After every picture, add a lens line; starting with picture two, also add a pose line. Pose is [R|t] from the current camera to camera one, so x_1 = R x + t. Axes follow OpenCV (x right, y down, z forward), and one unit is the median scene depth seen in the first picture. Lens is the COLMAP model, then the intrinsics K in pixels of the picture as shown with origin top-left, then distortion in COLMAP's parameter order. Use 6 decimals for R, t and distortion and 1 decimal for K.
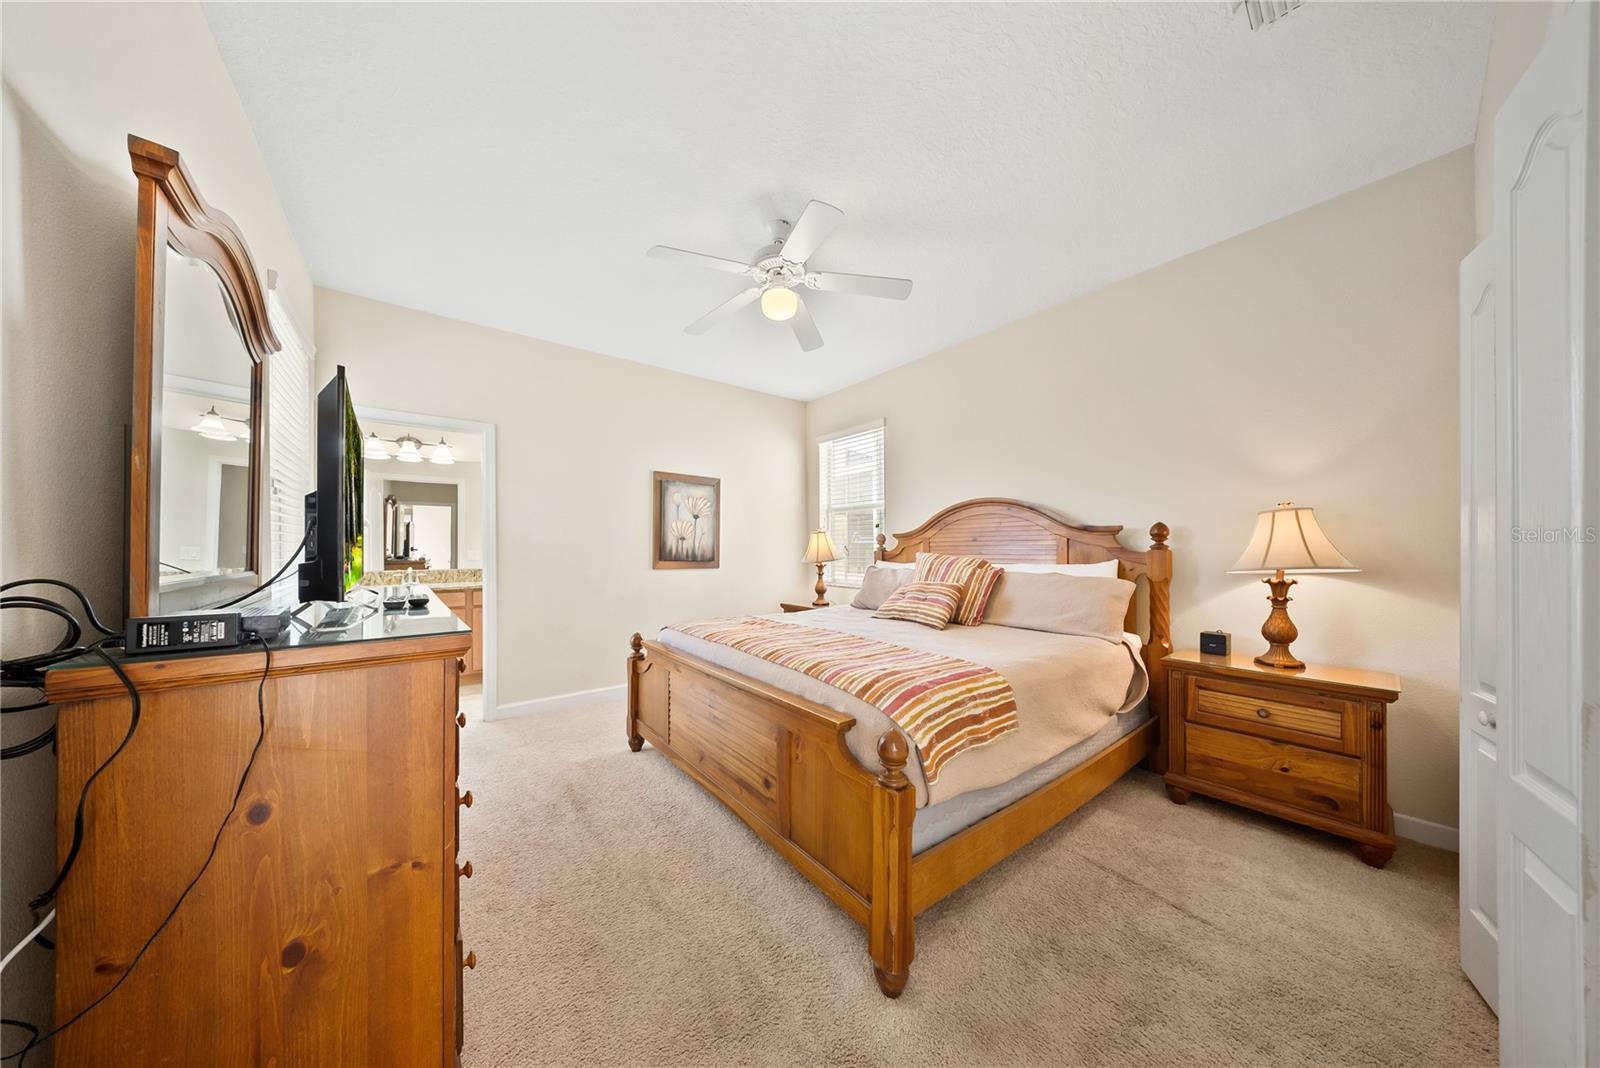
lens RADIAL K [[484.5, 0, 797.5], [0, 484.5, 547.9], [0, 0, 1]] dist [0.021654, -0.000019]
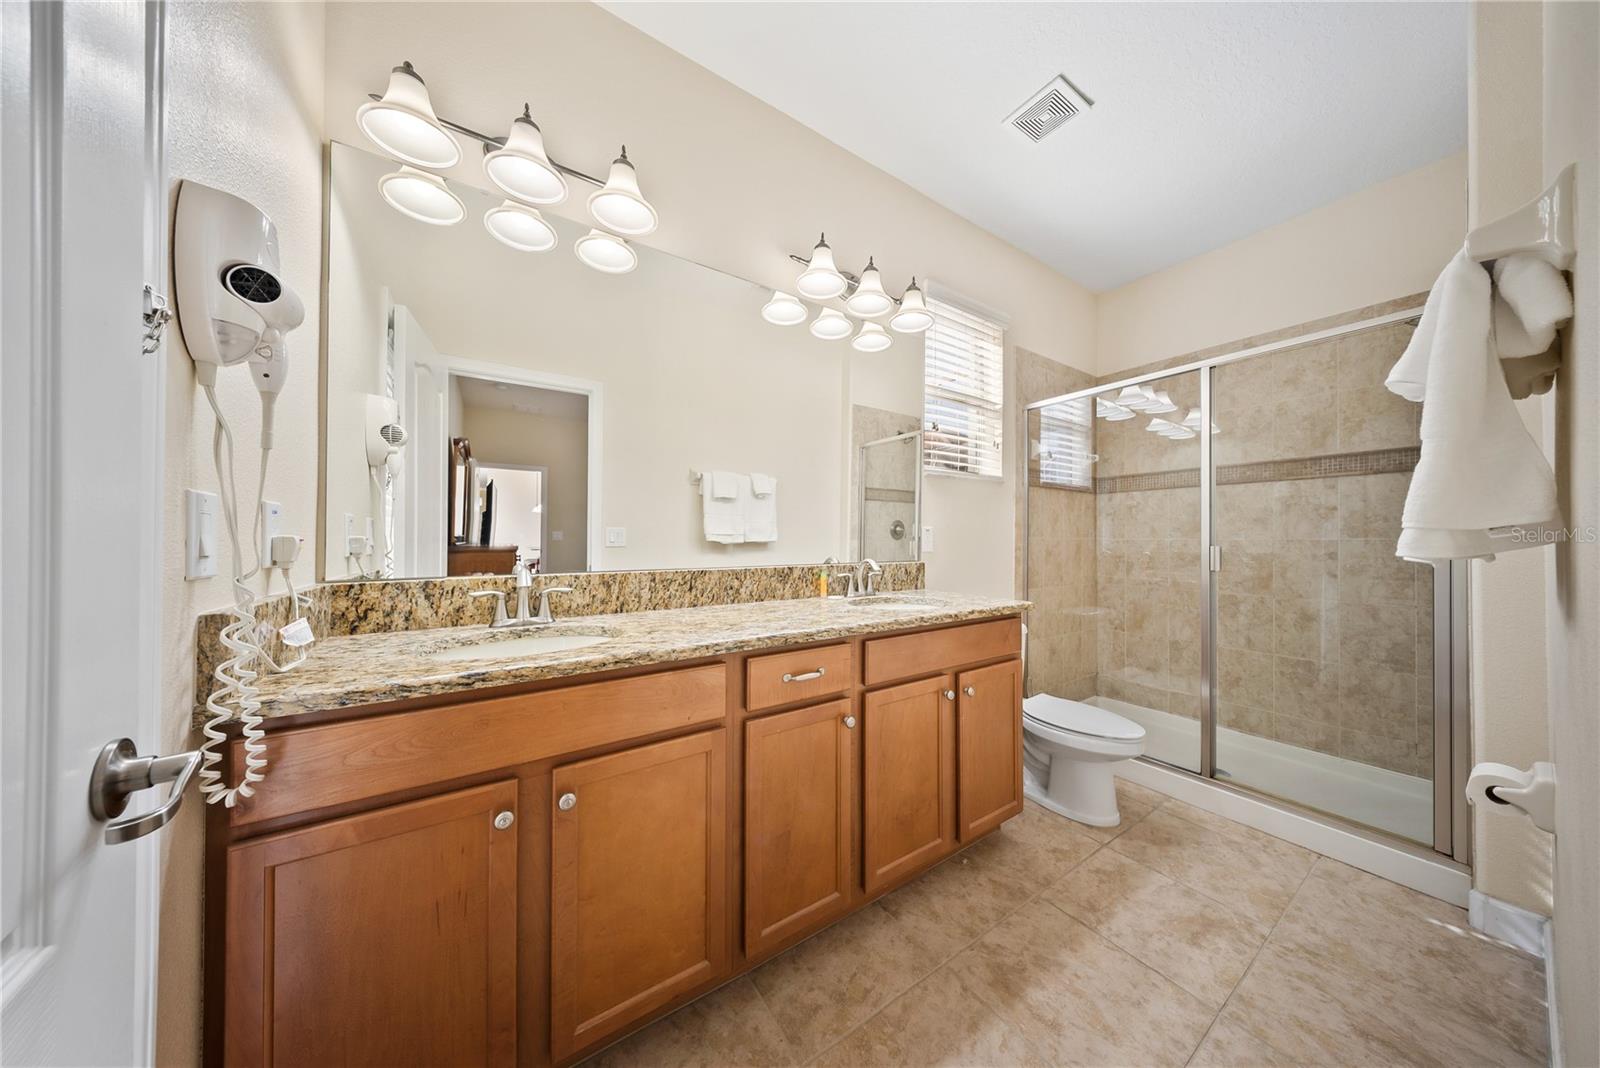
lens RADIAL K [[472.3, 0, 793.9], [0, 472.3, 531.7], [0, 0, 1]] dist [0.000486, -0.000073]
pose [[0.997156, -0.000114, -0.075371, -0.474083], [-0.001177, 0.999853, -0.017084, 0.018837], [0.075362, 0.017124, 0.997009, 0.571736]]
